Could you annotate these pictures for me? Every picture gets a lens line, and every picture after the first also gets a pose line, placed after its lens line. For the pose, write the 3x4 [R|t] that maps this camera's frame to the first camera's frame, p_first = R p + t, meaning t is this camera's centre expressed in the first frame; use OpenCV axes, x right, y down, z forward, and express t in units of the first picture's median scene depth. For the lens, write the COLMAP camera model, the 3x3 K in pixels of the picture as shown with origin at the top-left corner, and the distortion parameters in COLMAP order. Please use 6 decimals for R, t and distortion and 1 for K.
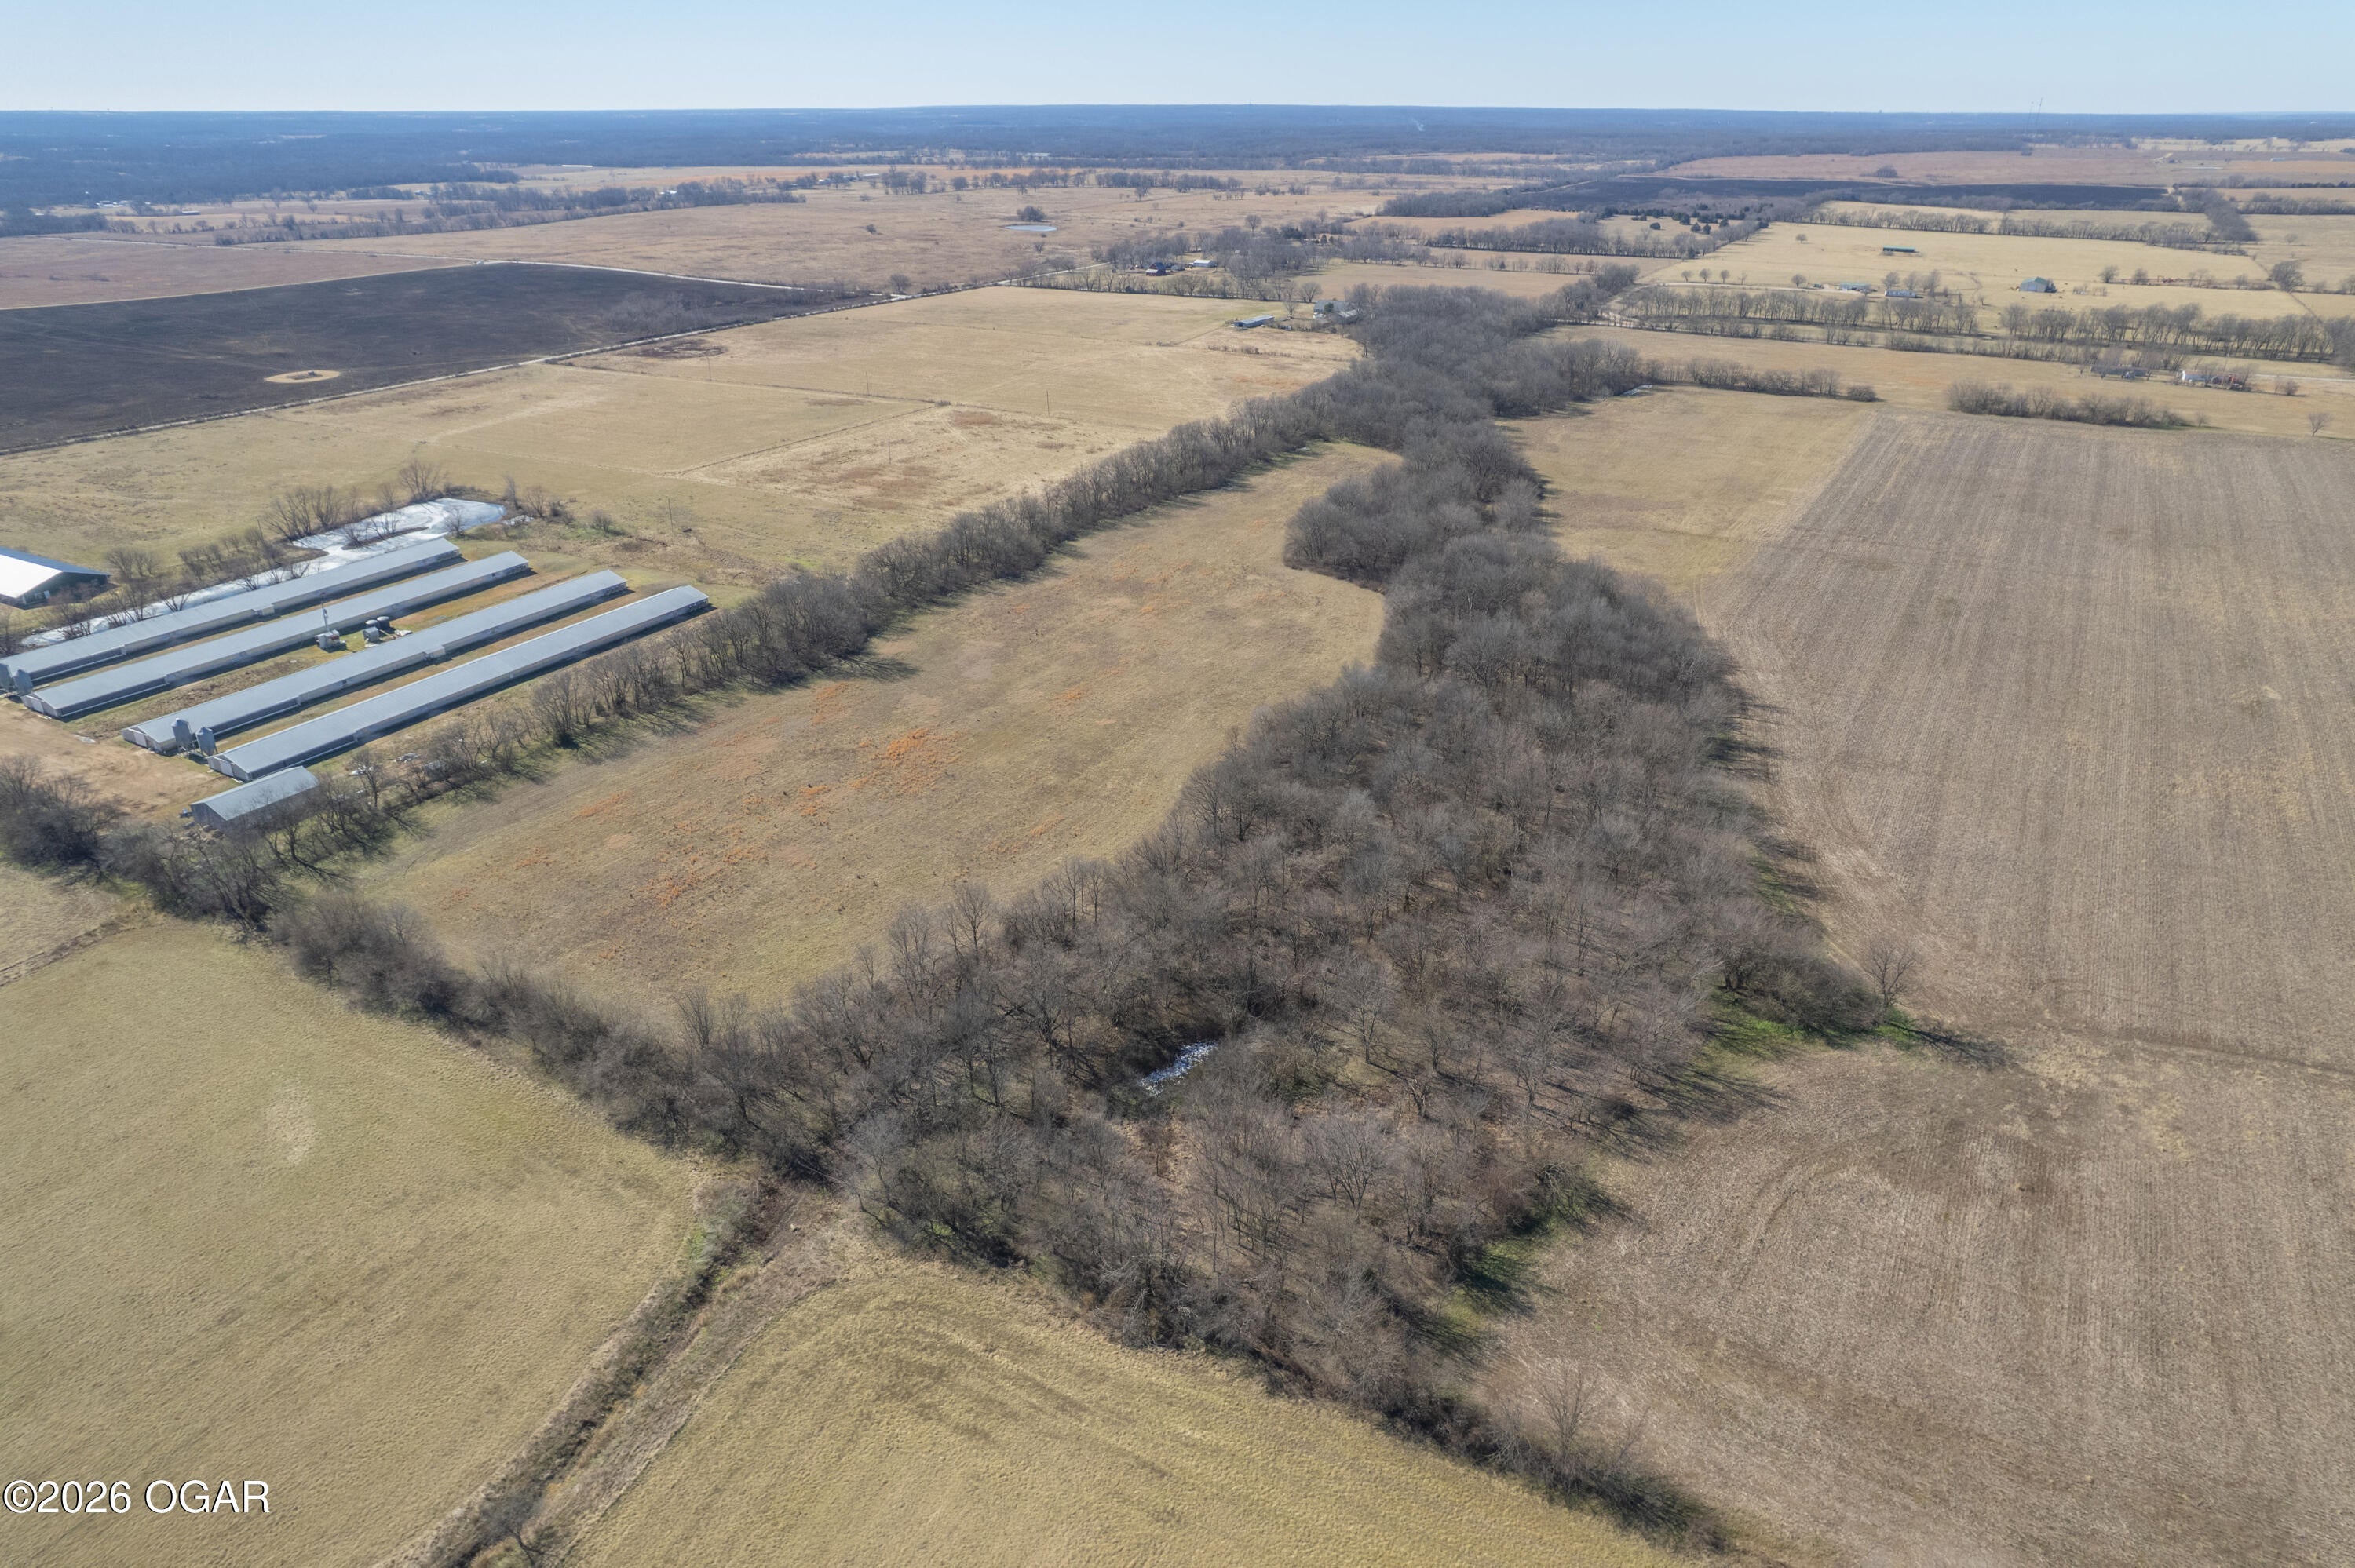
lens RADIAL K [[1516.6, 0, 1172.0], [0, 1516.6, 784.3], [0, 0, 1]] dist [-0.079929, 0.071213]
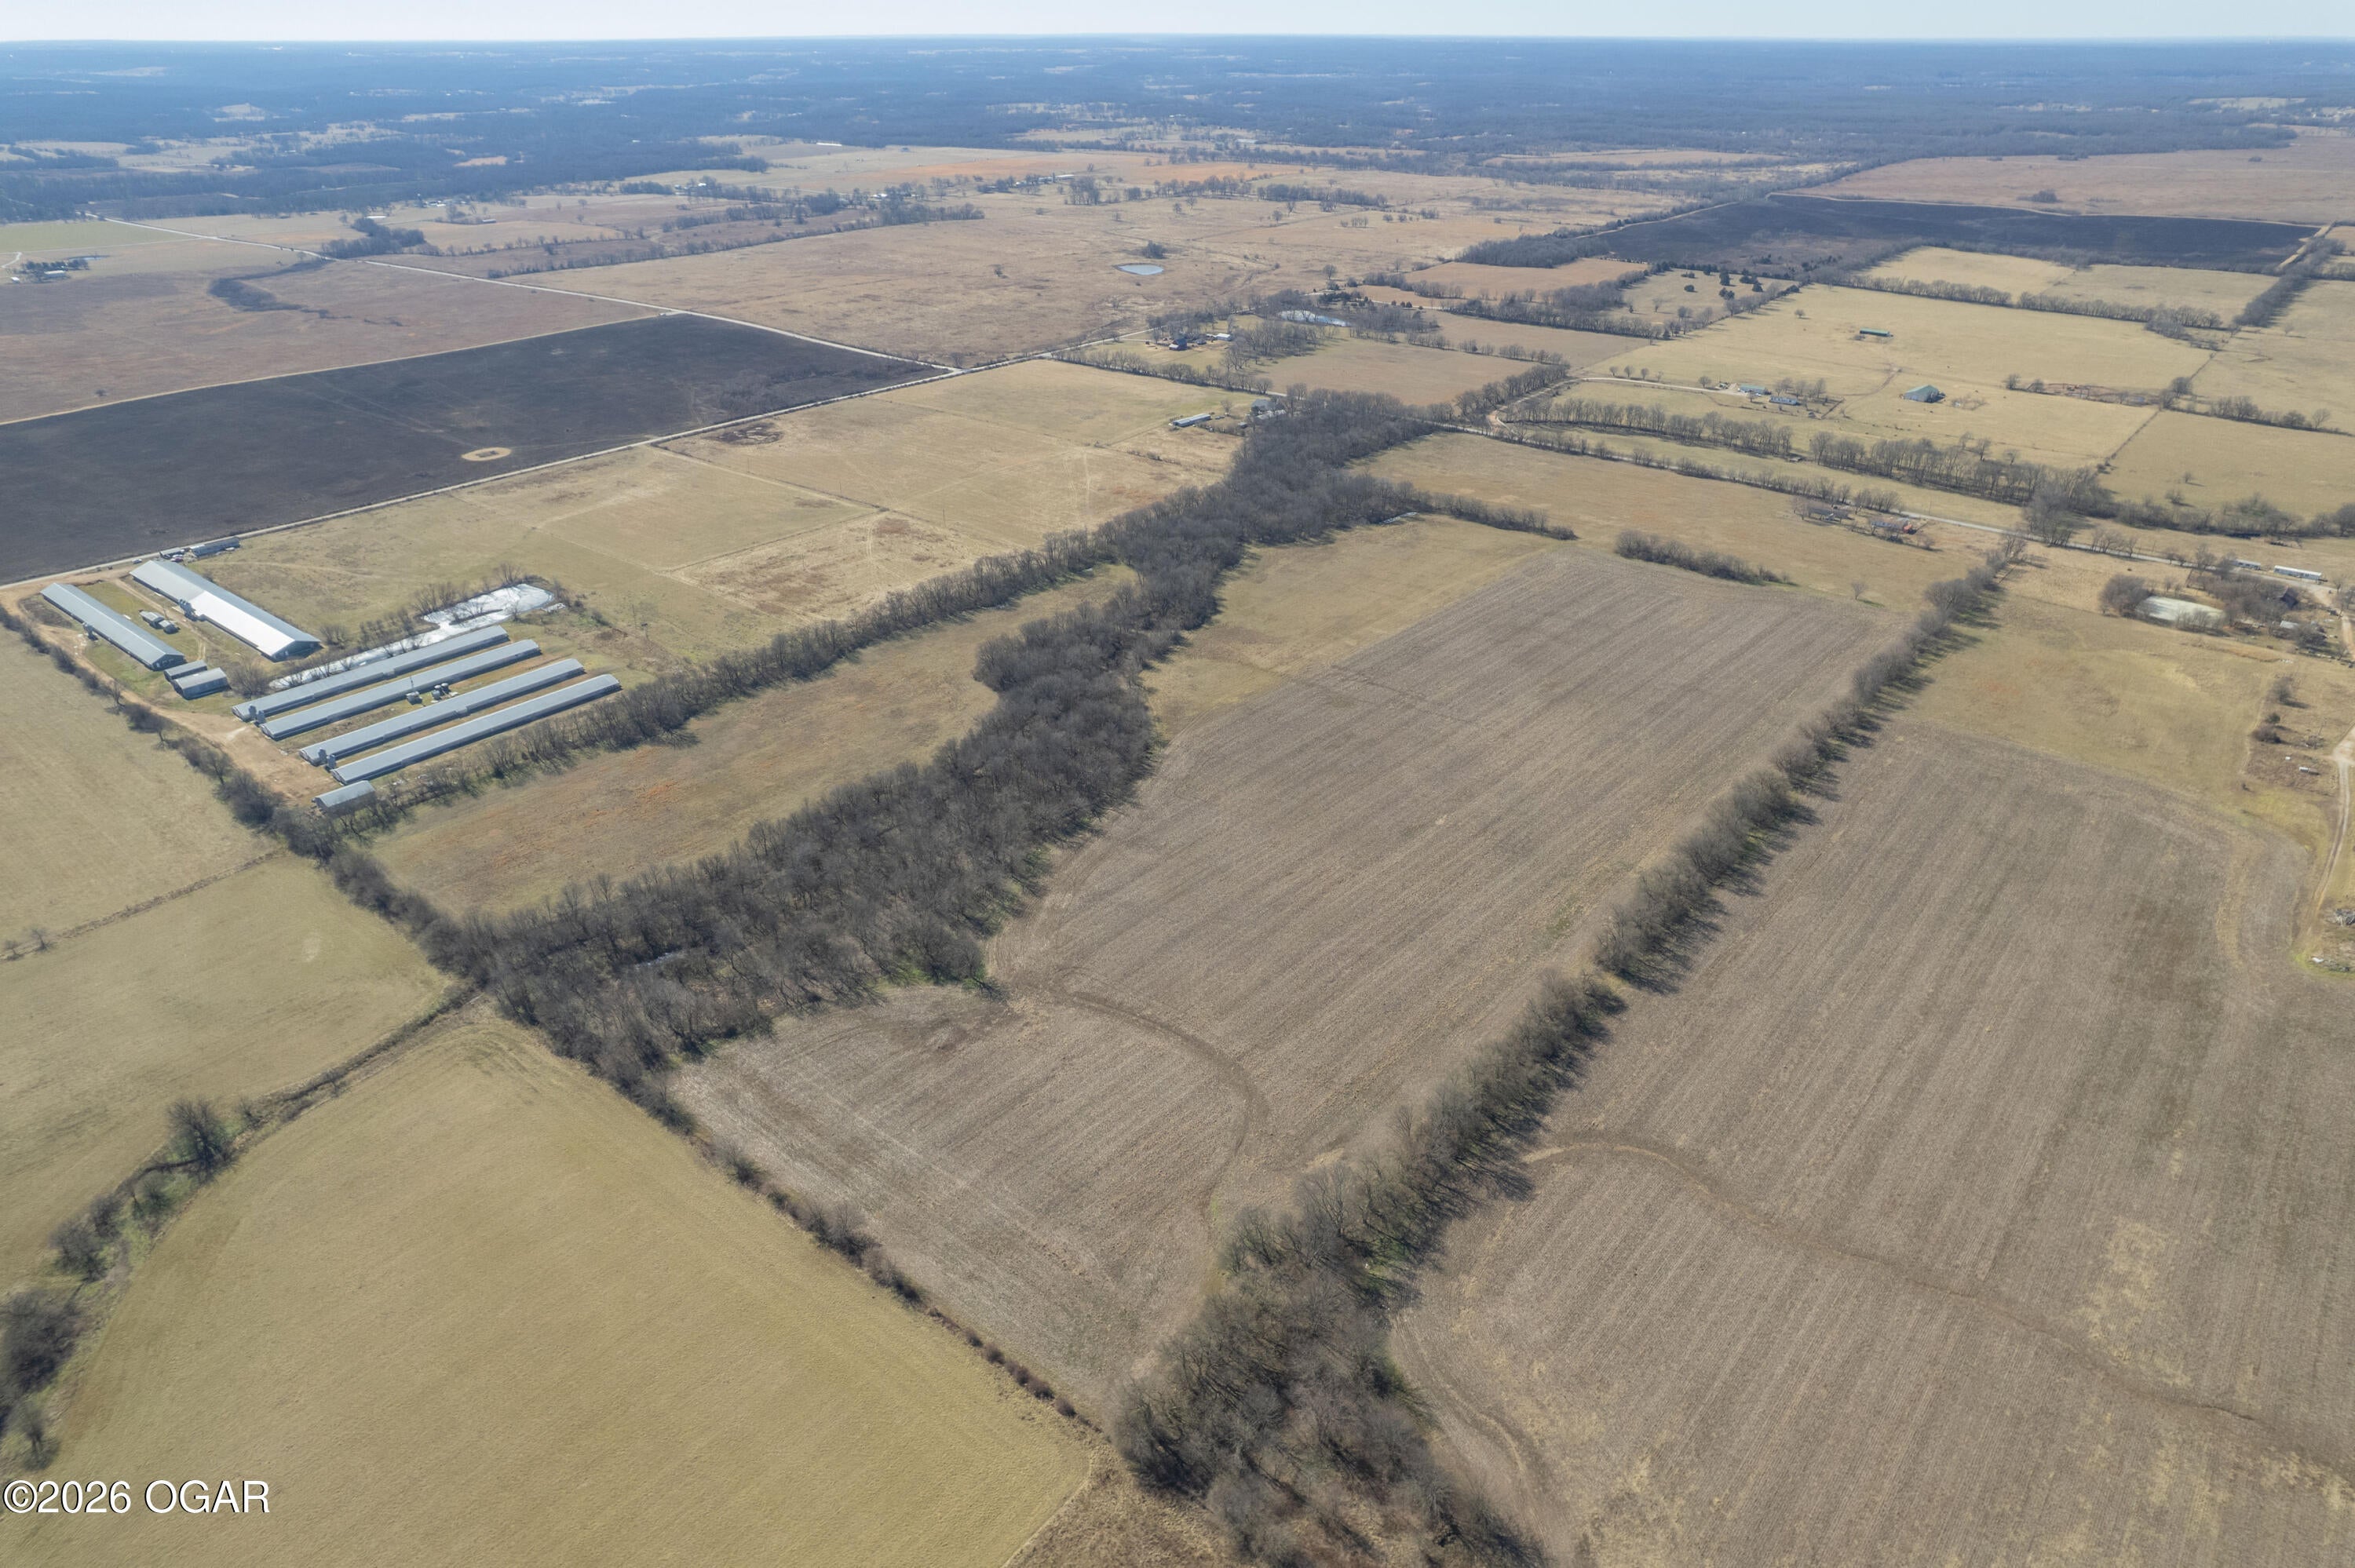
lens RADIAL K [[1516.6, 0, 1172.0], [0, 1516.6, 784.3], [0, 0, 1]] dist [-0.079929, 0.071213]
pose [[0.983719, 0.081020, -0.160412, 0.665999], [-0.074184, 0.996081, 0.048167, -0.149831], [0.163686, -0.035483, 0.985874, -0.673594]]
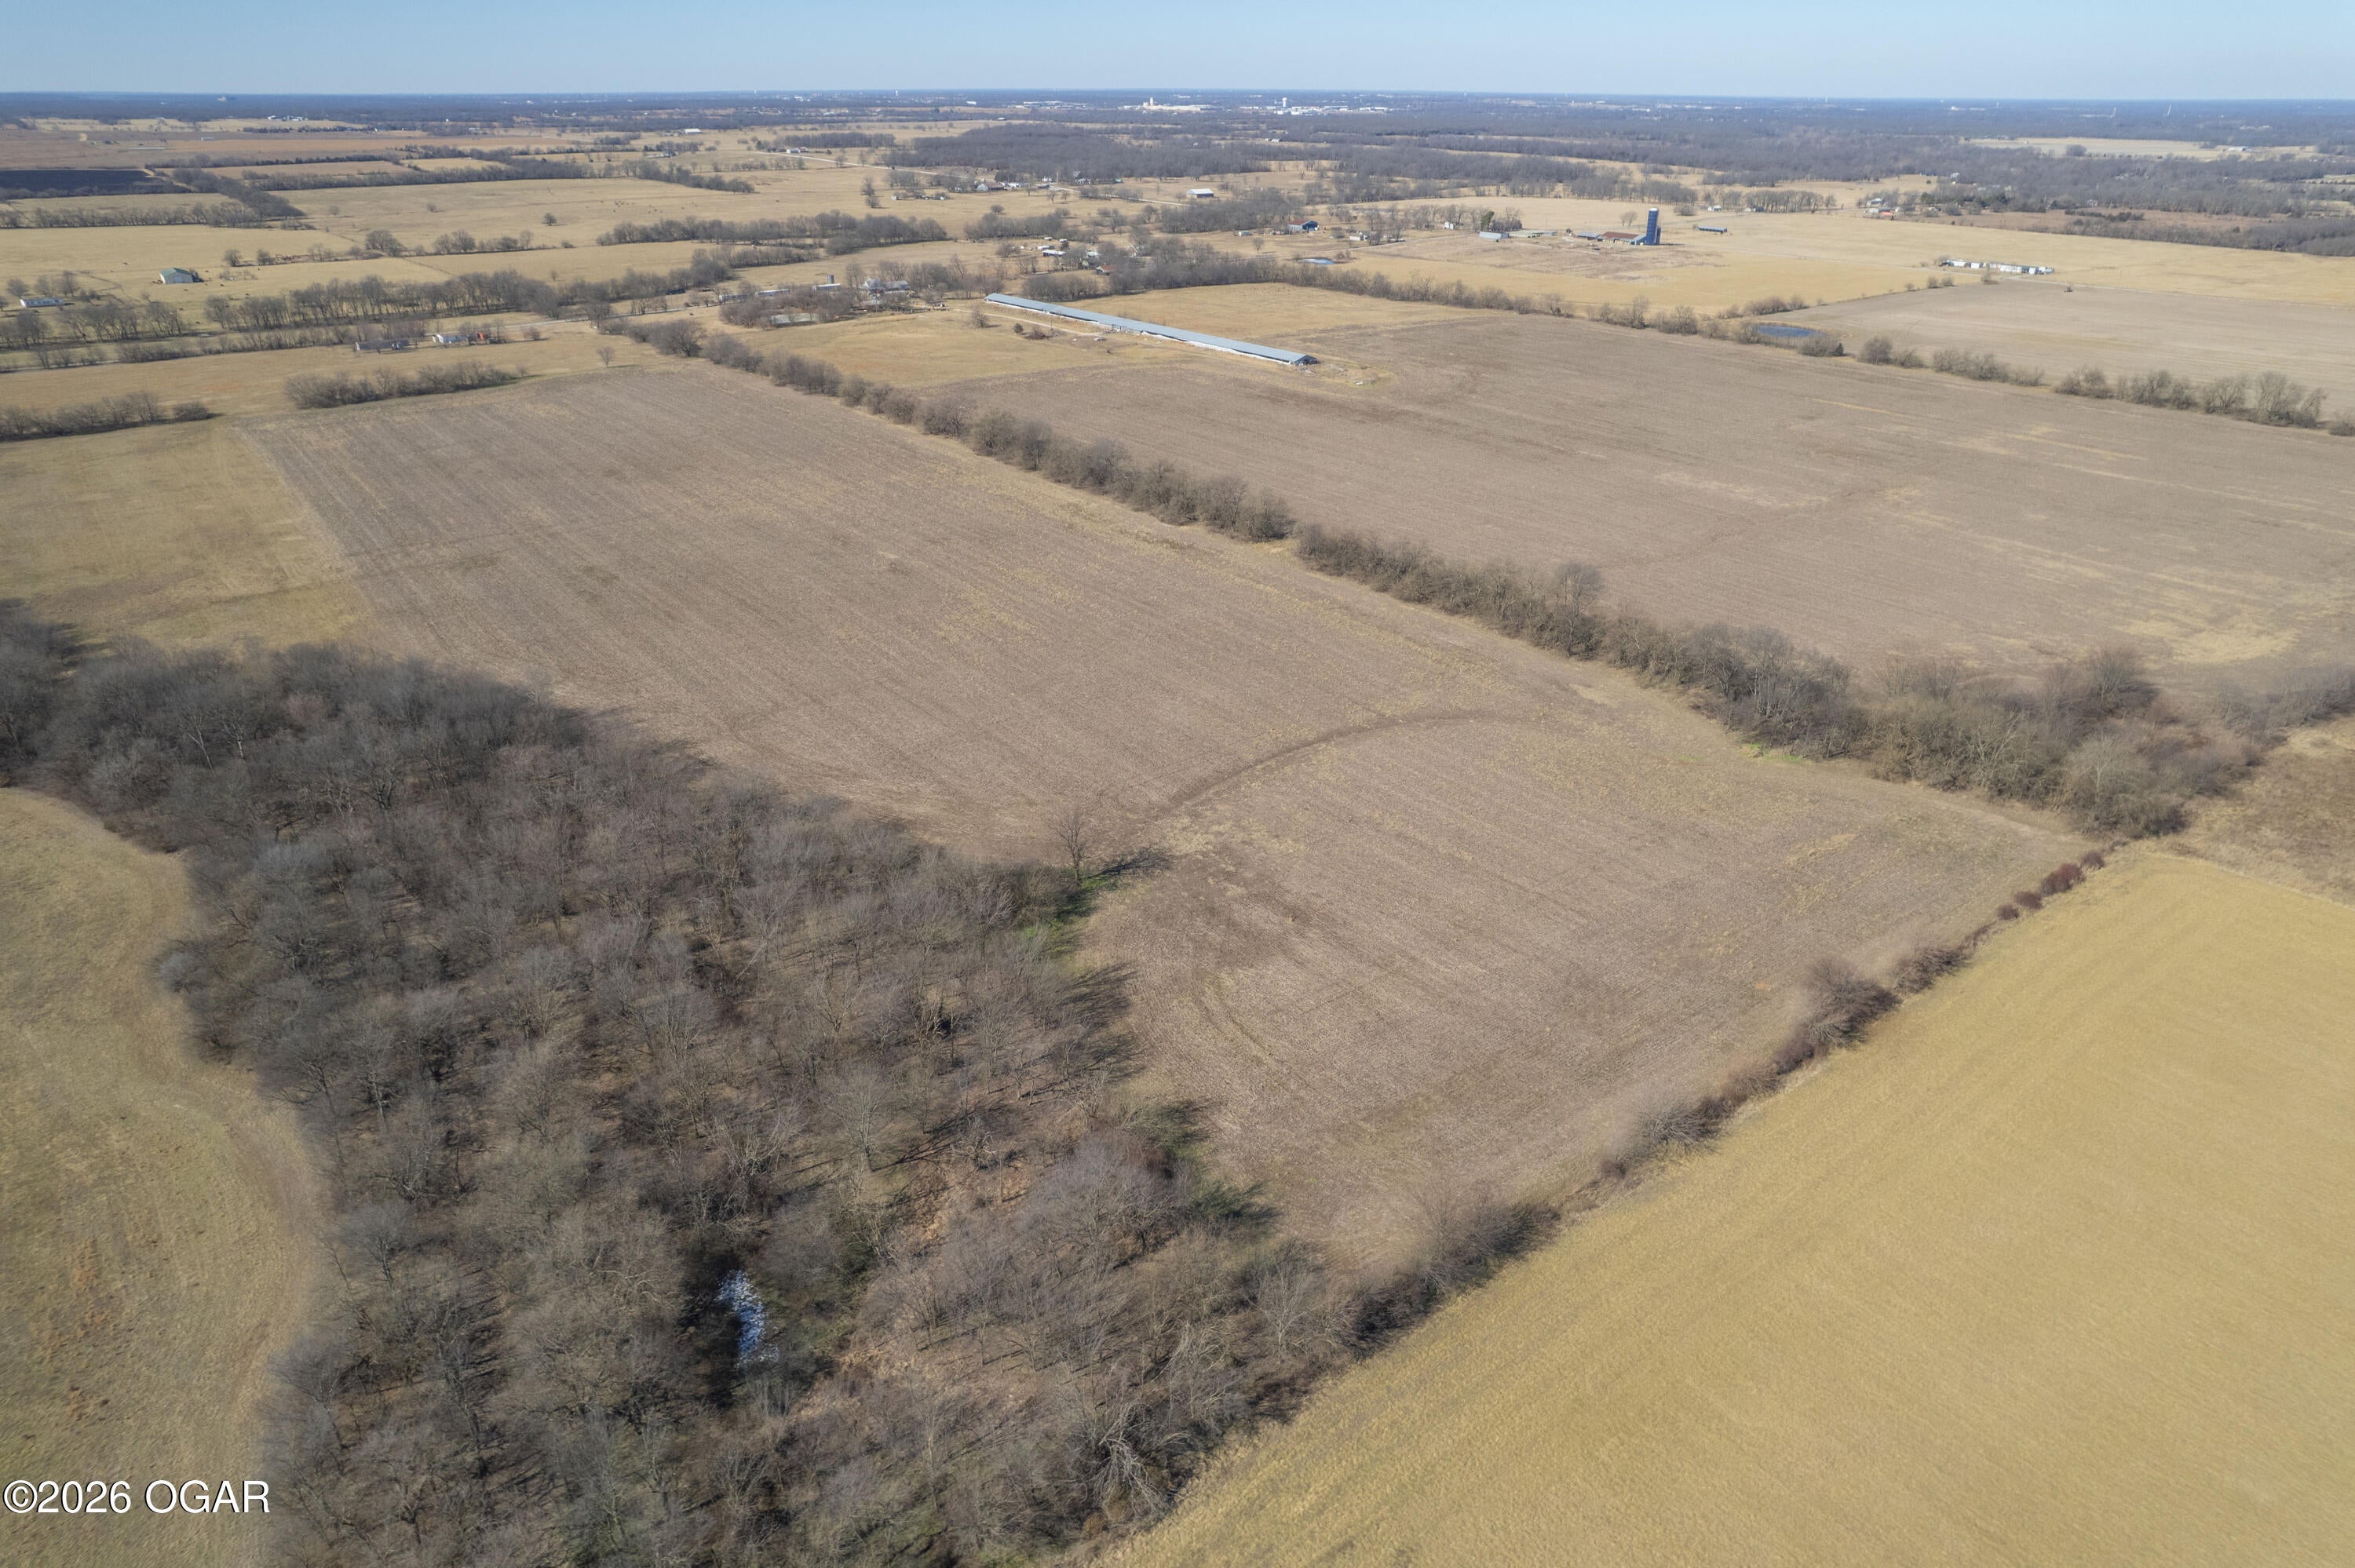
lens RADIAL K [[1516.6, 0, 1172.0], [0, 1516.6, 784.3], [0, 0, 1]] dist [-0.079929, 0.071213]
pose [[0.385252, -0.392511, 0.835175, -0.266810], [0.383114, 0.891382, 0.242203, -0.097877], [-0.839526, 0.226658, 0.493783, 0.214396]]
